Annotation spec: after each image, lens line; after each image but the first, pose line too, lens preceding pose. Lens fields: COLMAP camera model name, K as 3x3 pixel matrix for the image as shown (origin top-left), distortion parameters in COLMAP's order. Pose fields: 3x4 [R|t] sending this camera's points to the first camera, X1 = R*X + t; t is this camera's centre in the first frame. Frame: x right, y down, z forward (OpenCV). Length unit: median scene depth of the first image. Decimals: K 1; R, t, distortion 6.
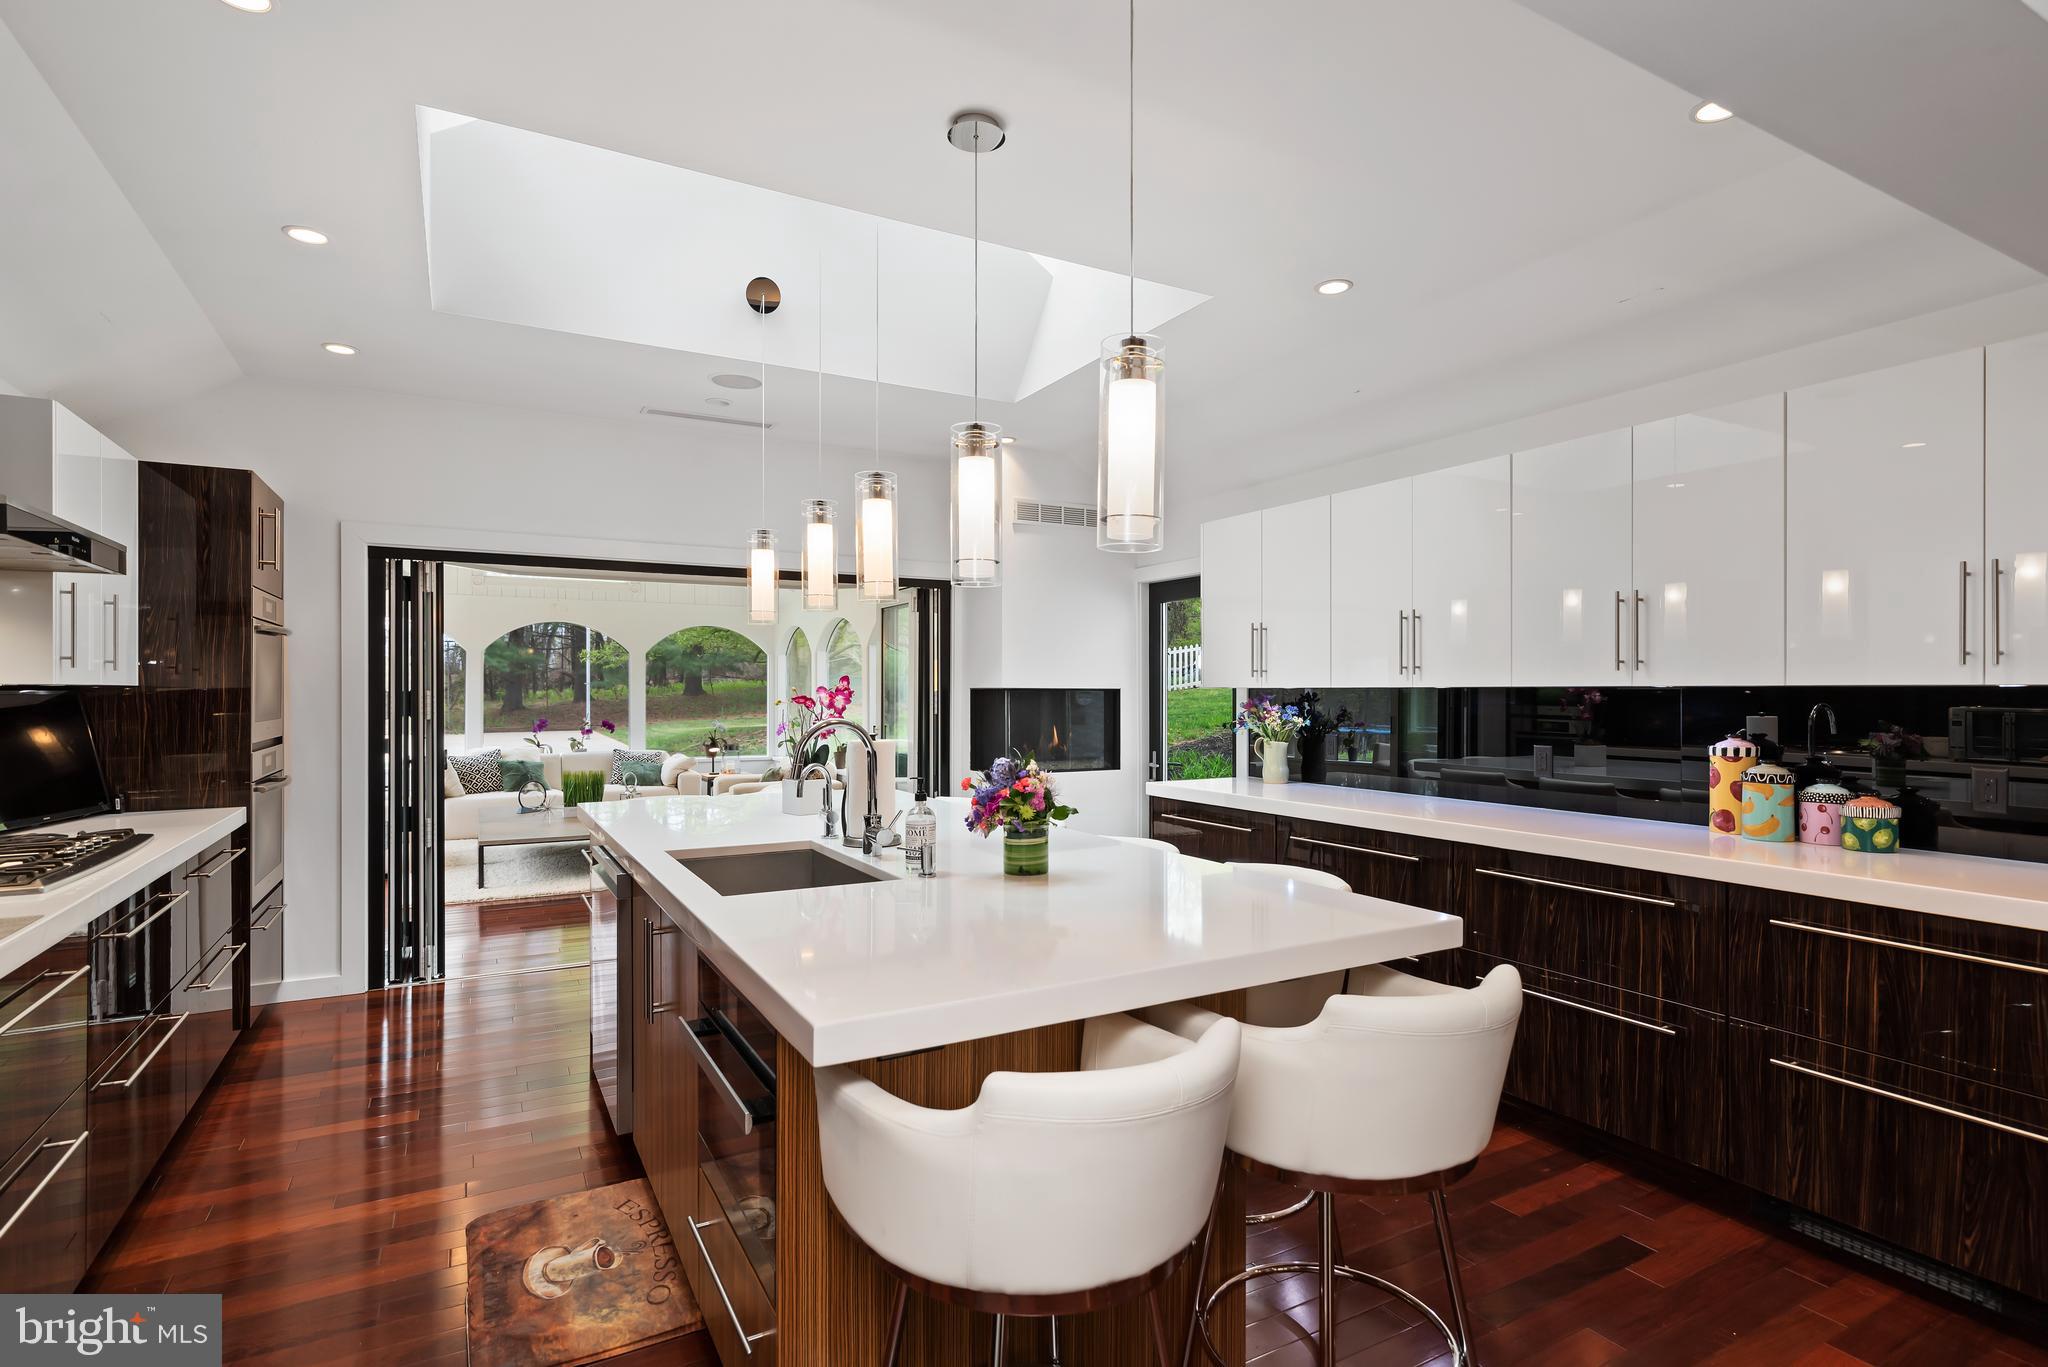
lens RADIAL K [[1019.9, 0, 1031.7], [0, 1019.9, 694.8], [0, 0, 1]] dist [-0.005742, 0.001531]
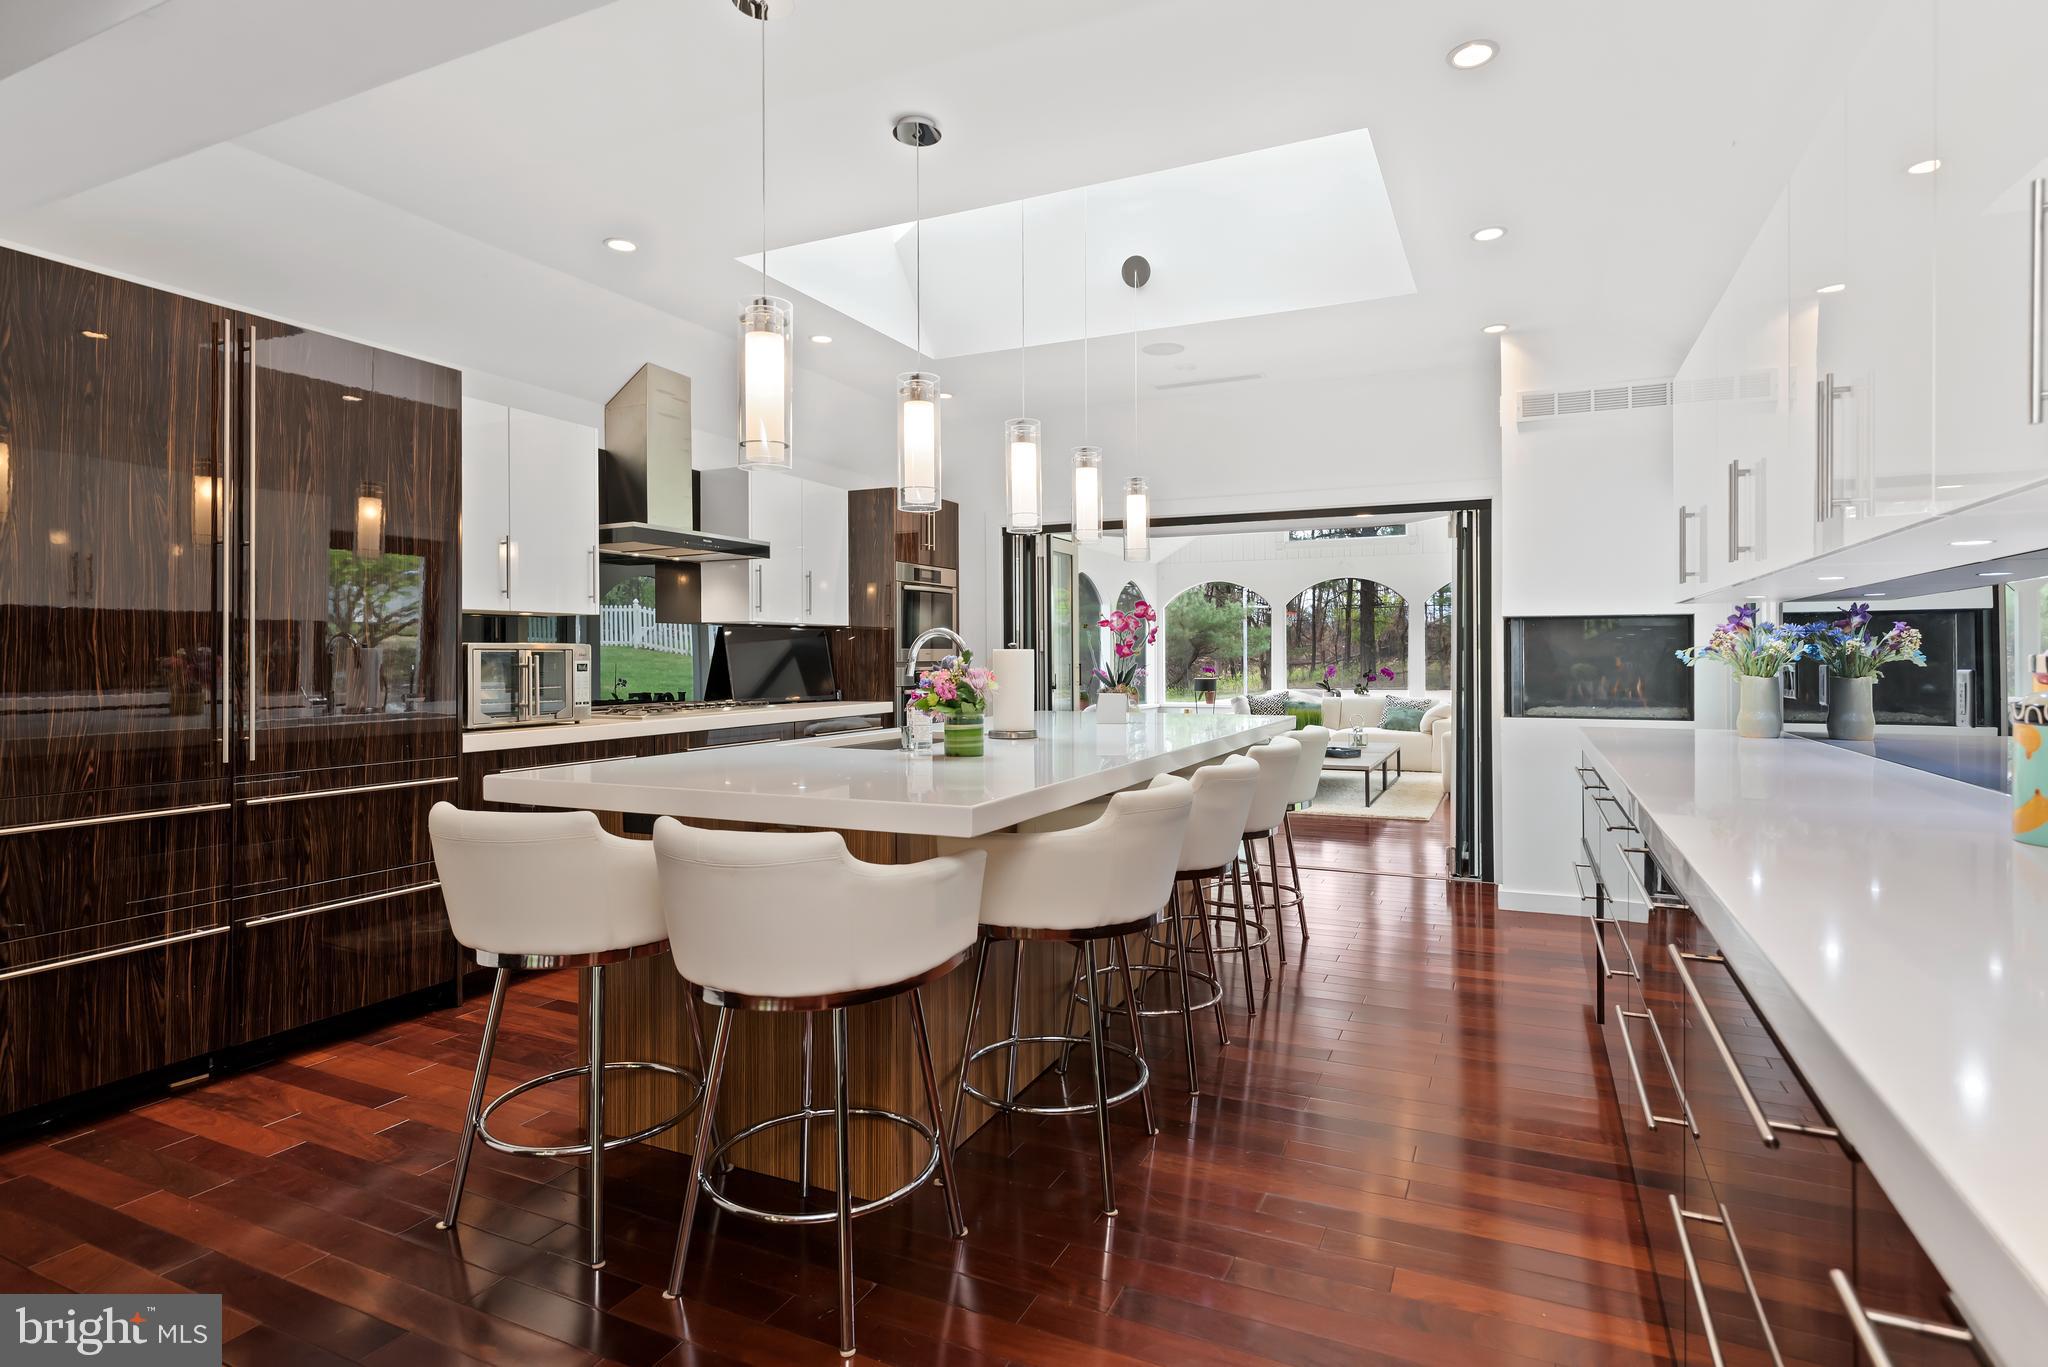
lens RADIAL K [[1019.9, 0, 1058.6], [0, 1019.9, 669.1], [0, 0, 1]] dist [-0.005742, 0.001531]
pose [[0.591963, 0.007036, -0.805934, 0.896165], [-0.000309, 0.999964, 0.008503, 0.062700], [0.805965, -0.004785, 0.591944, 0.378104]]
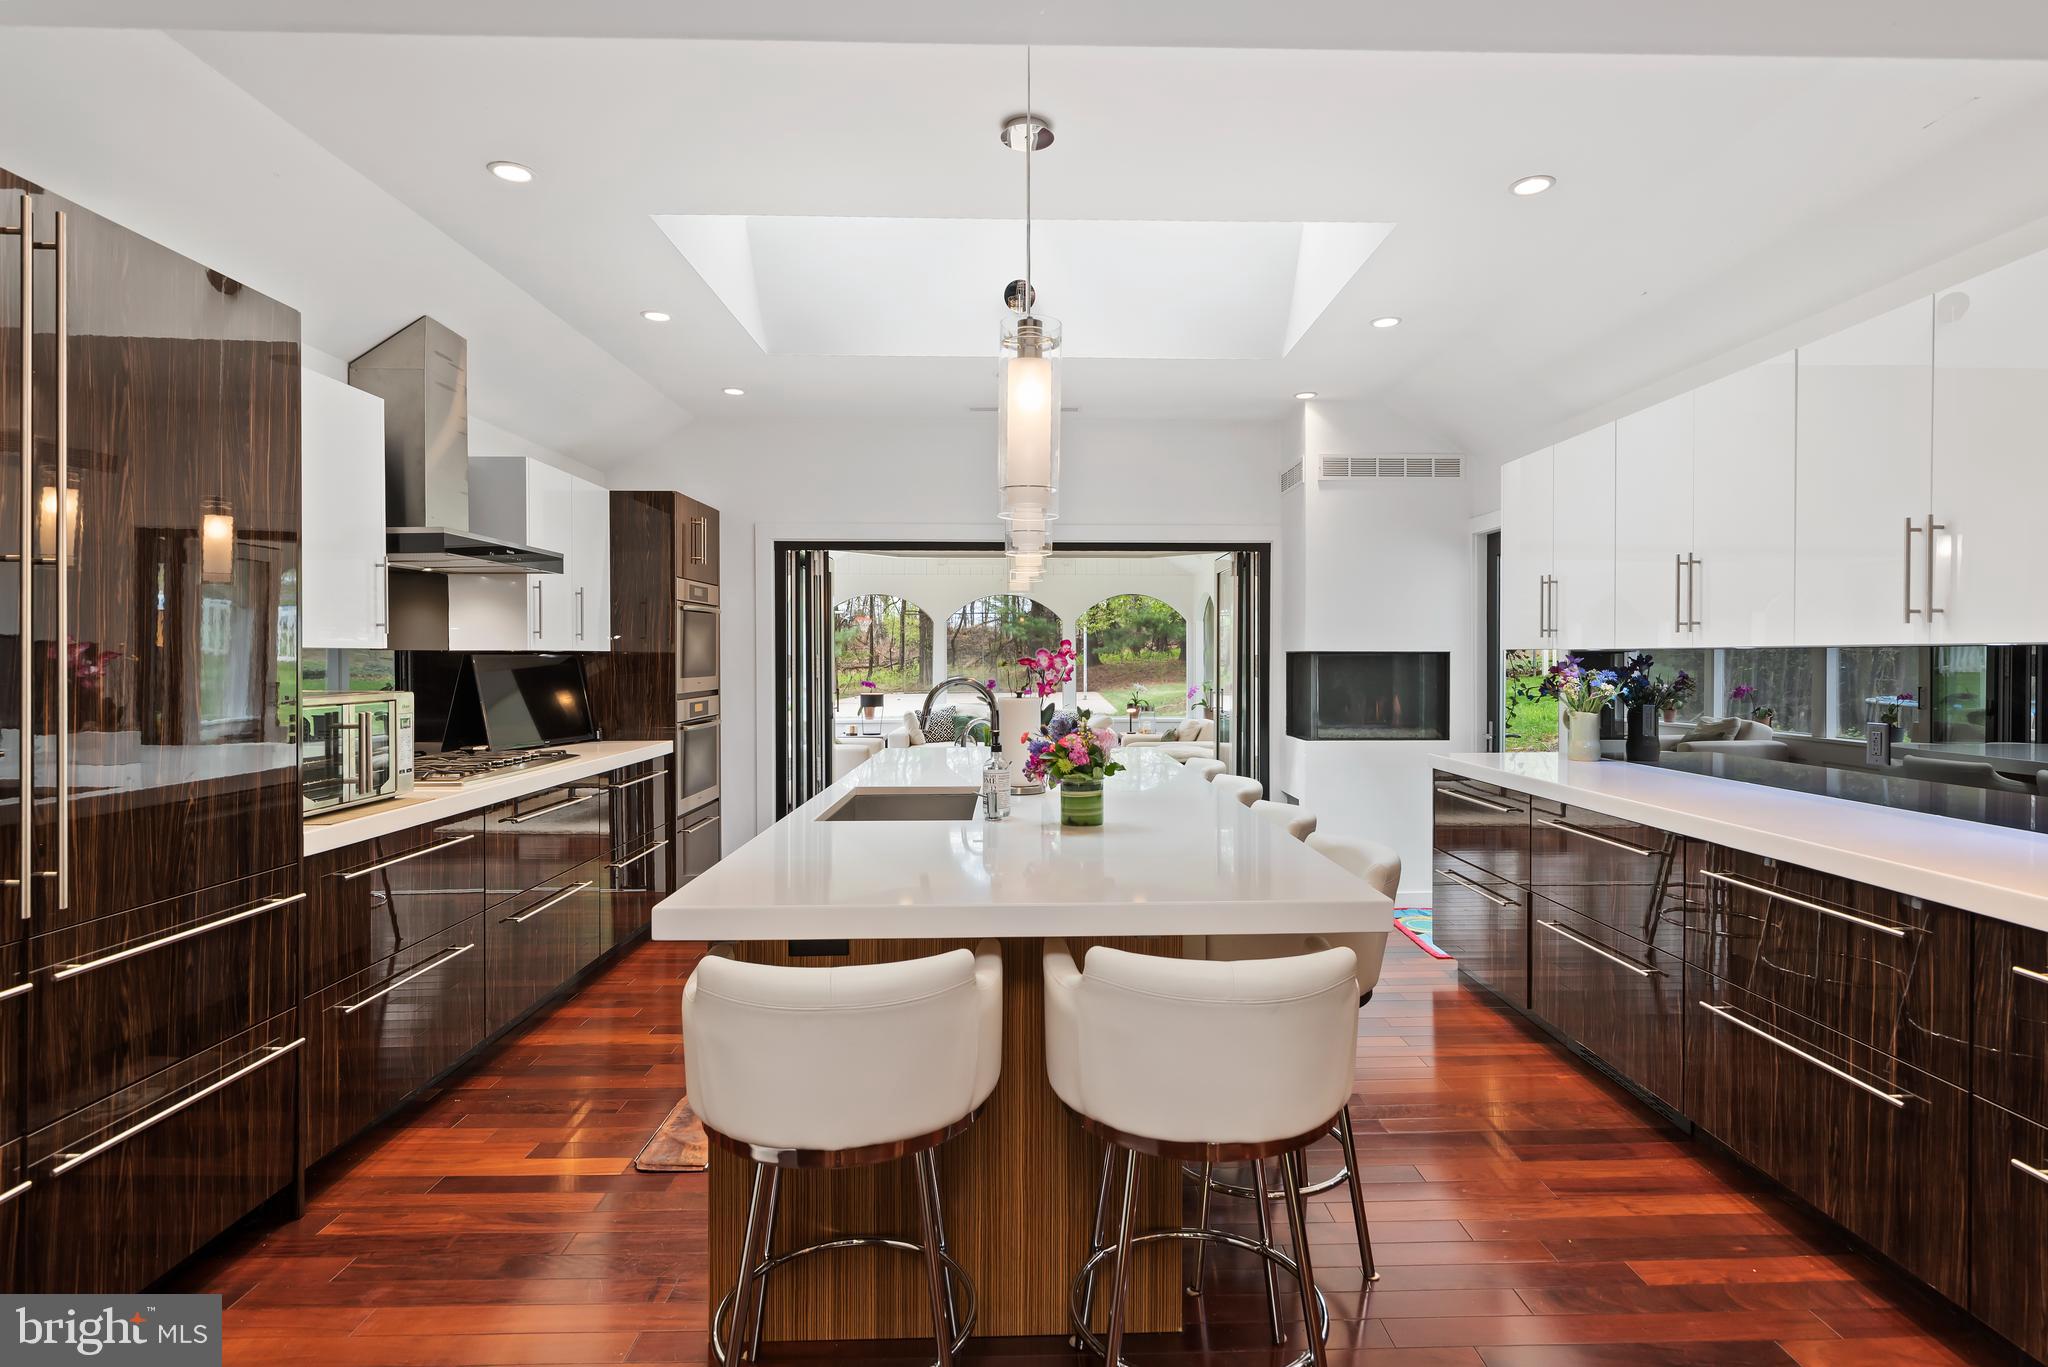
lens RADIAL K [[1019.9, 0, 1039.8], [0, 1019.9, 676.7], [0, 0, 1]] dist [-0.005742, 0.001531]
pose [[0.882496, 0.007660, -0.470257, 0.413466], [-0.000163, 0.999872, 0.015981, 0.004671], [0.470320, -0.014026, 0.882385, 0.043022]]
